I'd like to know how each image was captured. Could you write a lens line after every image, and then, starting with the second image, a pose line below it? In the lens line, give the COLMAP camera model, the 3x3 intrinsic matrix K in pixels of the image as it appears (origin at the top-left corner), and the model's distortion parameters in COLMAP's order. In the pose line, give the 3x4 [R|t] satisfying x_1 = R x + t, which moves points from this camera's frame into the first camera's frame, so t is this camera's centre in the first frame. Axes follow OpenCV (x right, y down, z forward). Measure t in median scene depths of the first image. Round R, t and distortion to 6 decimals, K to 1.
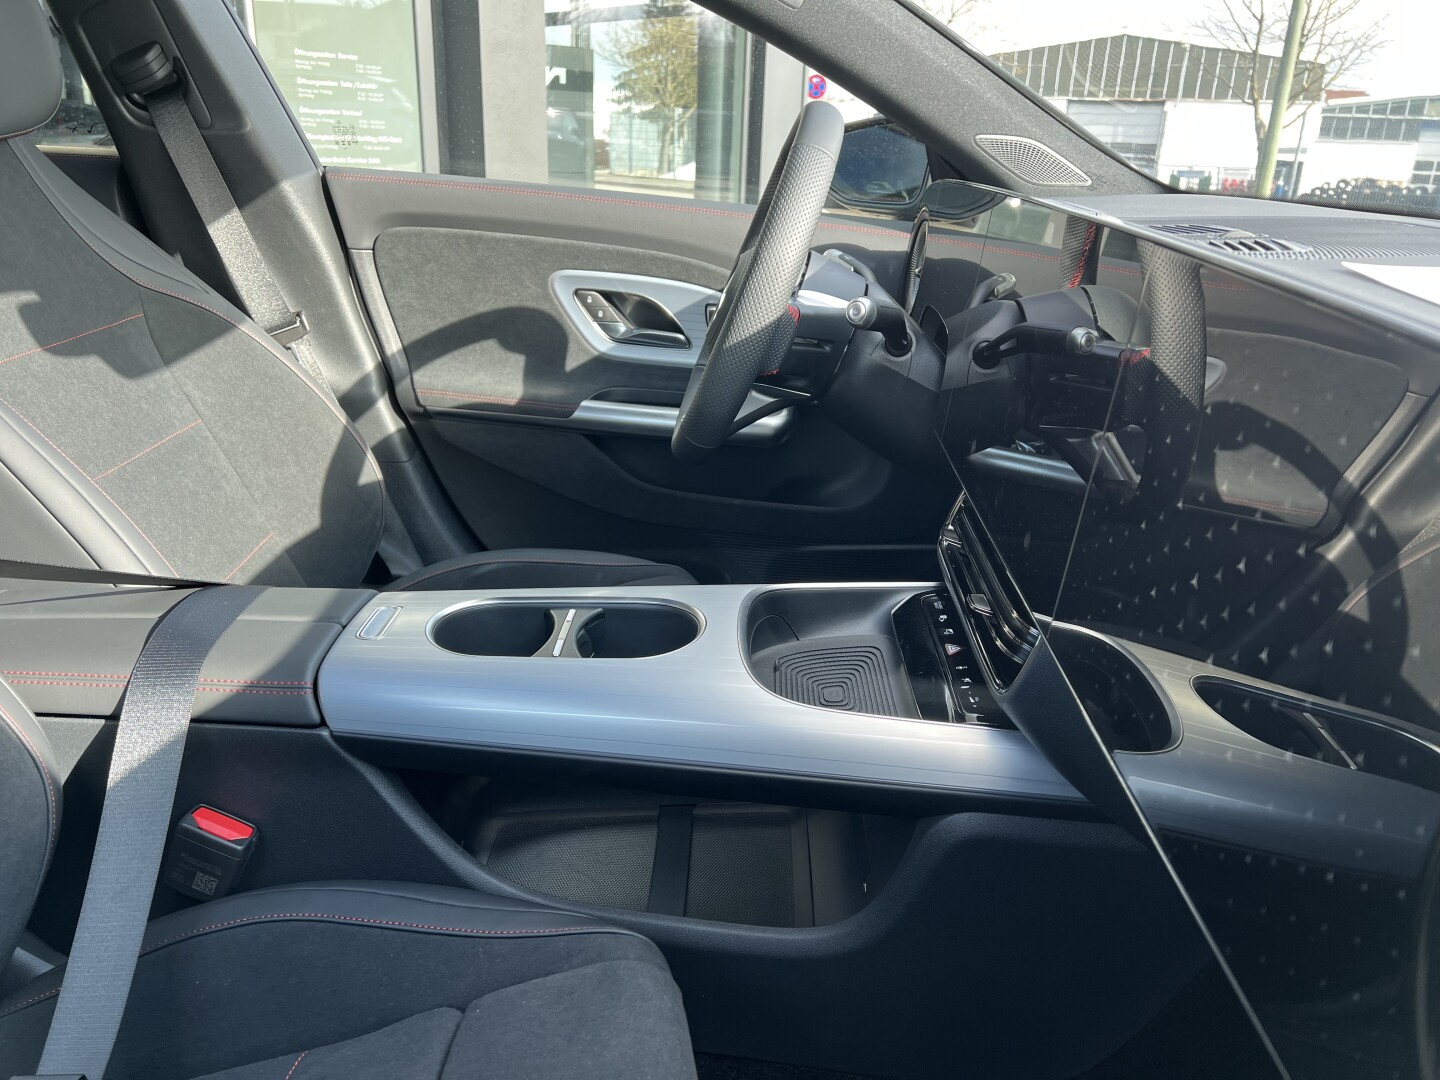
lens RADIAL K [[1098.0, 0, 733.6], [0, 1098.0, 541.6], [0, 0, 1]] dist [0.057395, -0.069658]
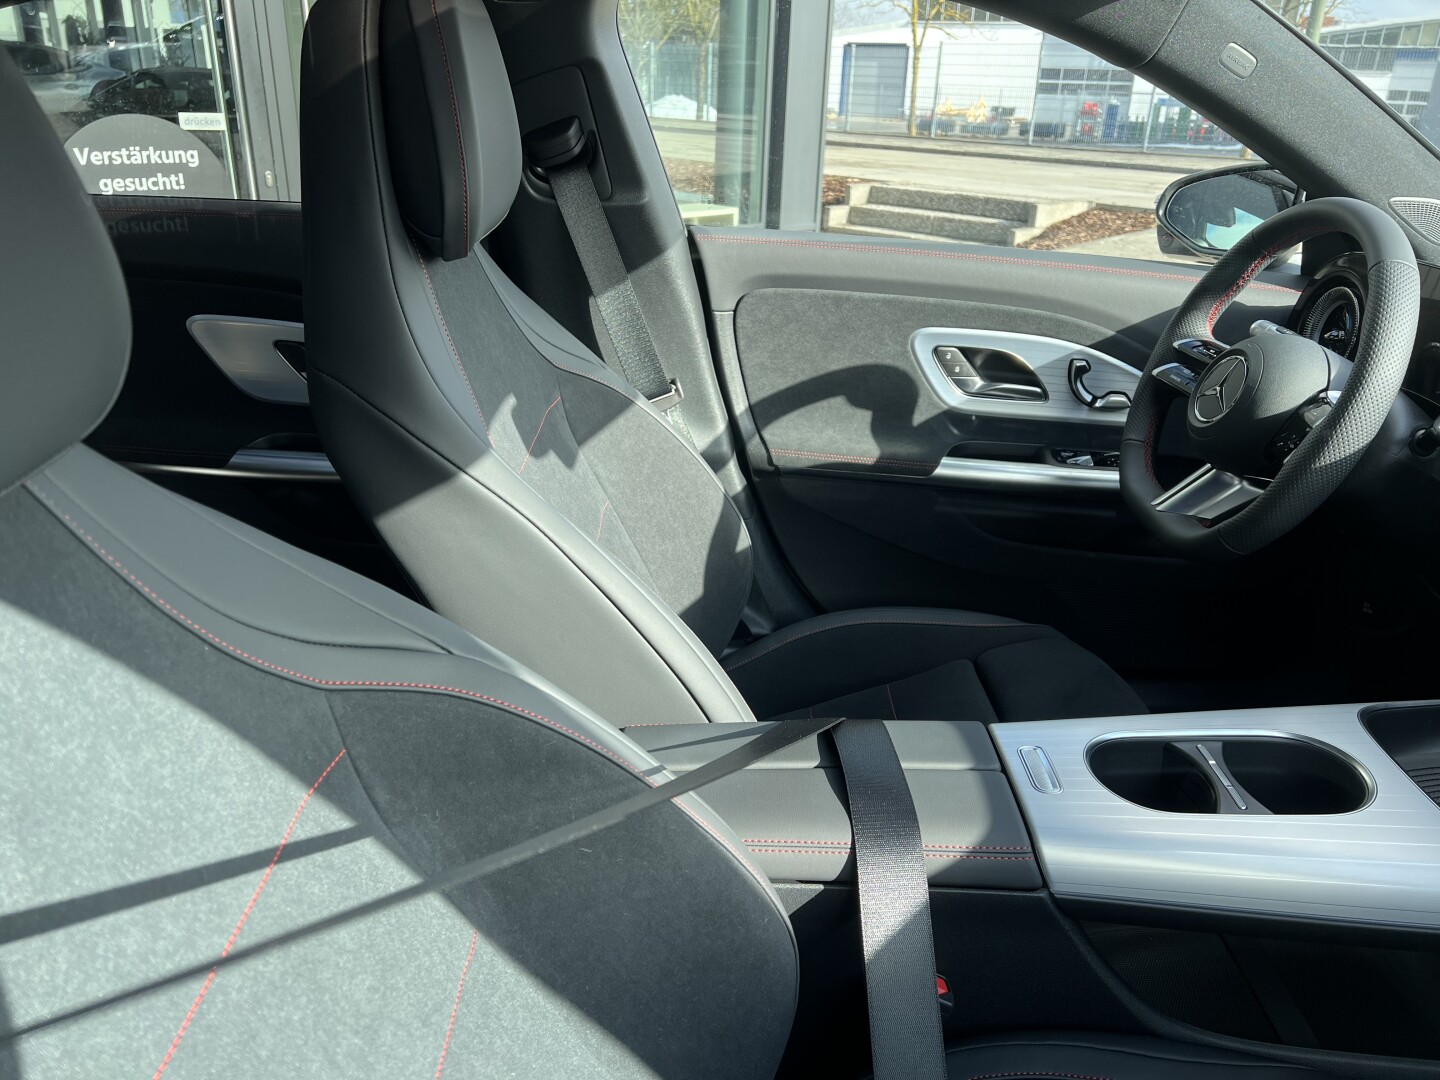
lens RADIAL K [[1078.5, 0, 719.7], [0, 1078.5, 567.9], [0, 0, 1]] dist [0.064305, -0.089543]
pose [[0.999757, -0.018436, 0.012125, -0.351299], [0.017421, 0.996719, 0.079040, -0.110053], [-0.013543, -0.078810, 0.996798, 0.015106]]
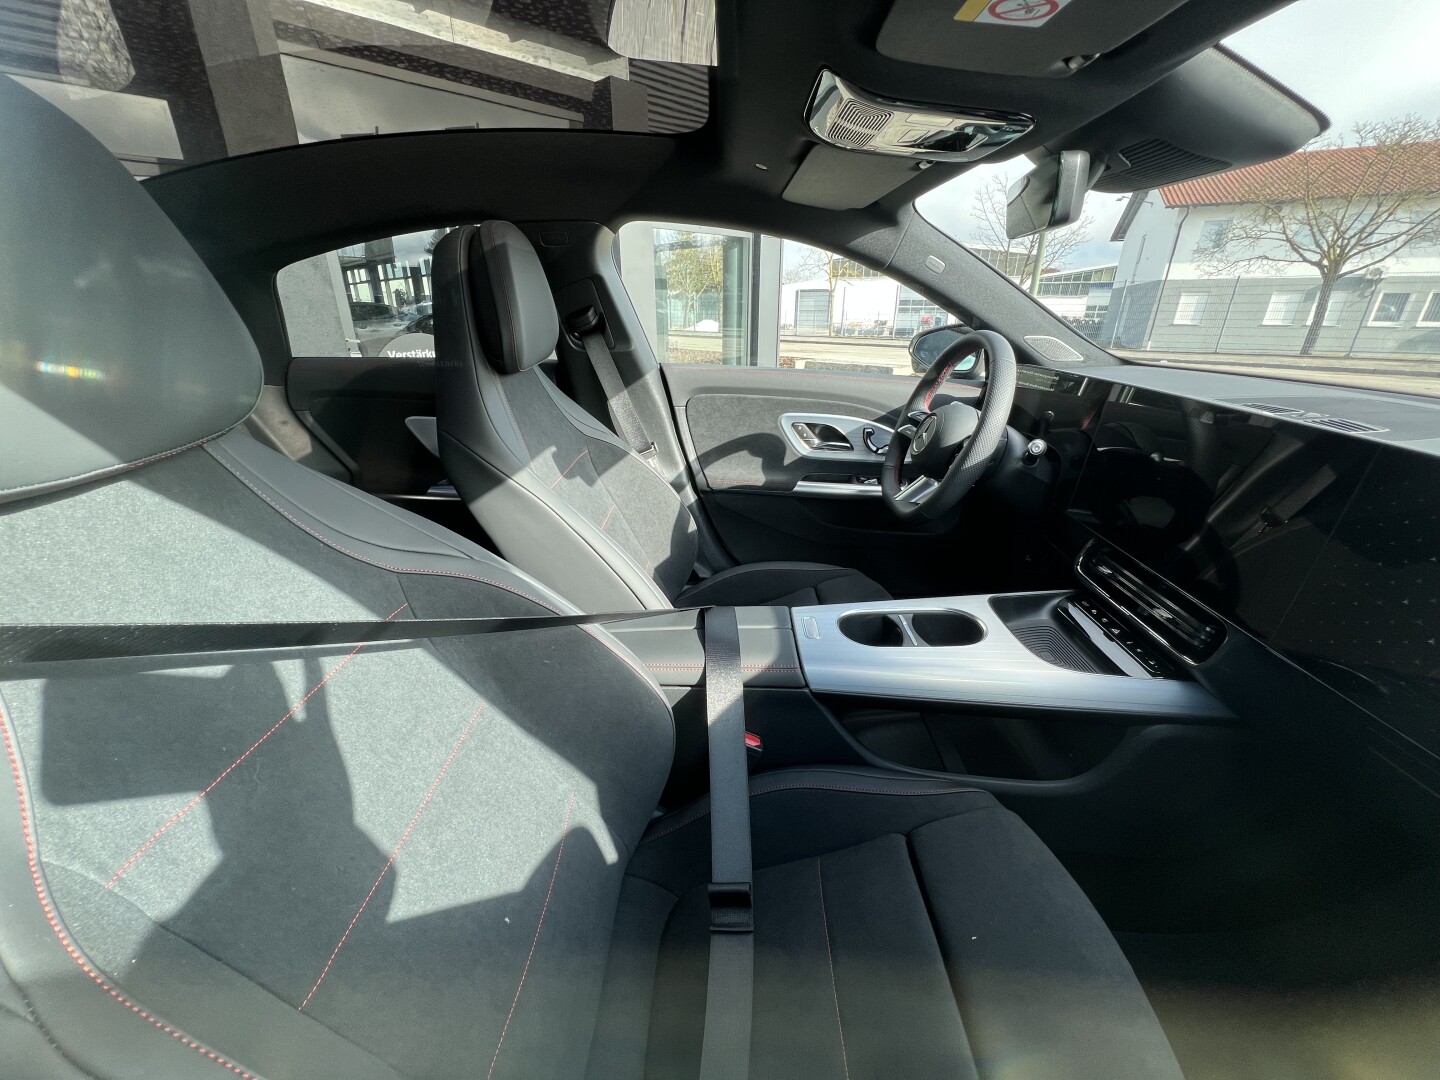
lens RADIAL K [[573.9, 0, 718.1], [0, 573.9, 556.1], [0, 0, 1]] dist [-0.011156, 0.000099]
pose [[0.999153, -0.036066, -0.019835, -0.257958], [0.037204, 0.997486, 0.060319, -0.065651], [0.017609, -0.061005, 0.997982, 0.010168]]
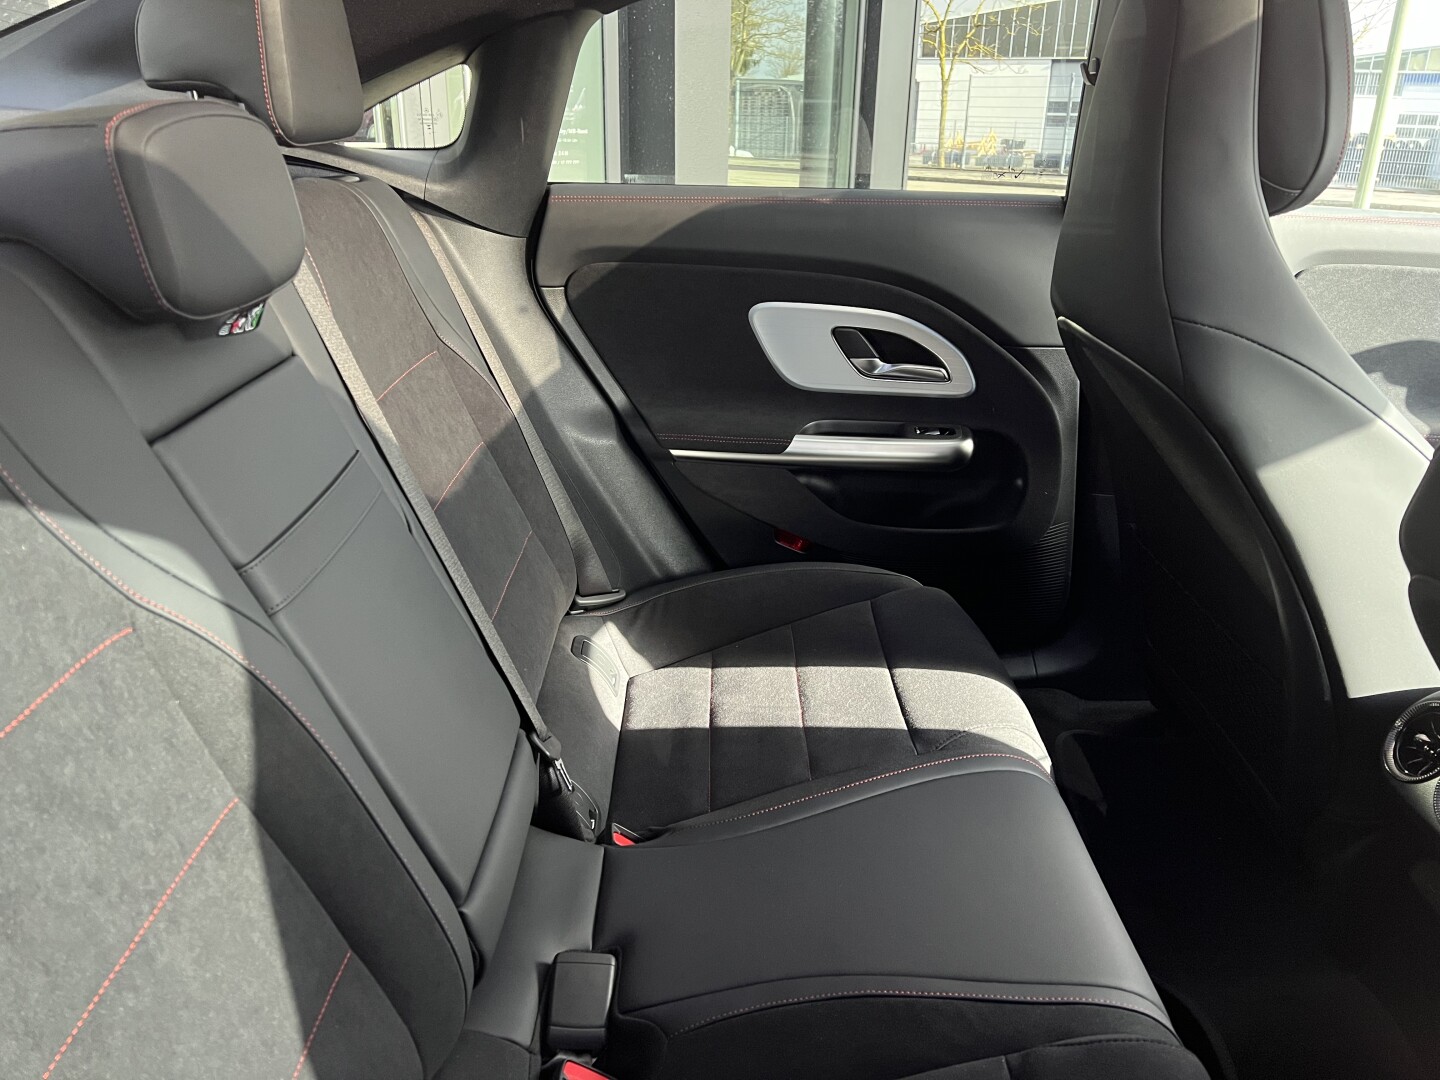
lens RADIAL K [[1094.2, 0, 724.0], [0, 1094.2, 541.7], [0, 0, 1]] dist [0.057212, -0.063876]
pose [[0.999378, -0.033233, 0.011784, -0.834120], [0.032951, 0.999184, 0.023353, -0.077705], [-0.012551, -0.022950, 0.999658, 0.019490]]
